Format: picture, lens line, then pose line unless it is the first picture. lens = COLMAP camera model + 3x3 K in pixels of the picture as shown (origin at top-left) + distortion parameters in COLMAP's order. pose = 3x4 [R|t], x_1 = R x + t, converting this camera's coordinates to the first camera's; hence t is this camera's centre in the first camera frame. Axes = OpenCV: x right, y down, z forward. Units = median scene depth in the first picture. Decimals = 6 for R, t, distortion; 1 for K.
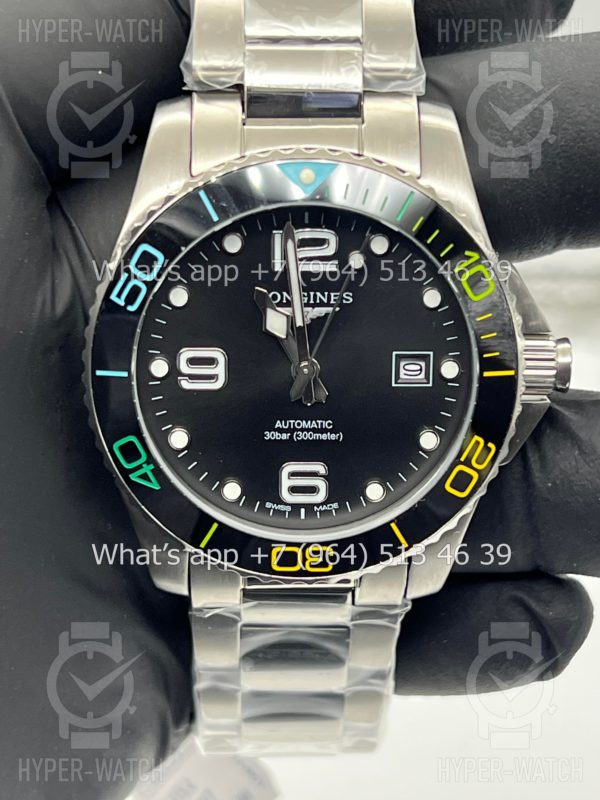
lens RADIAL K [[1783.9, 0, 300.0], [0, 1783.9, 400.0], [0, 0, 1]] dist [0.188831, -0.041570]
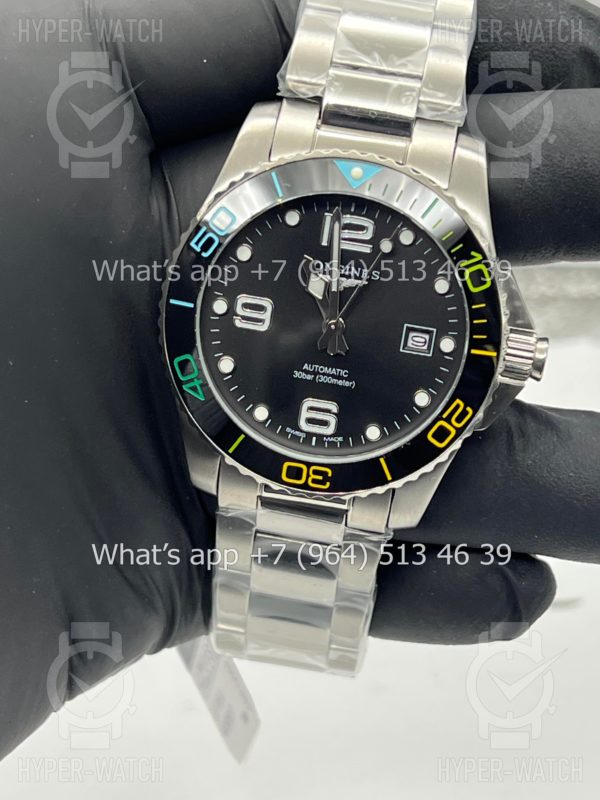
lens RADIAL K [[1857.5, 0, 300.0], [0, 1857.5, 400.0], [0, 0, 1]] dist [0.187282, 0.046512]
pose [[0.982636, 0.163571, -0.087581, 0.102682], [-0.167140, 0.985310, -0.035053, 0.083589], [0.080561, 0.049083, 0.995540, -0.304031]]
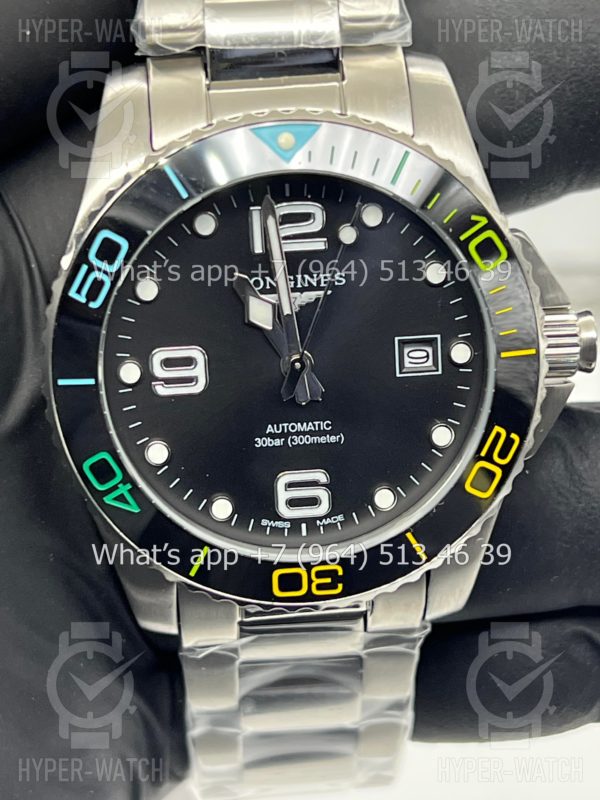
lens RADIAL K [[1783.9, 0, 300.0], [0, 1783.9, 400.0], [0, 0, 1]] dist [0.188831, -0.041570]
pose [[0.997202, -0.066292, 0.034540, -0.026763], [0.067286, 0.997328, -0.028464, 0.025415], [-0.032561, 0.030708, 0.998998, 0.125566]]
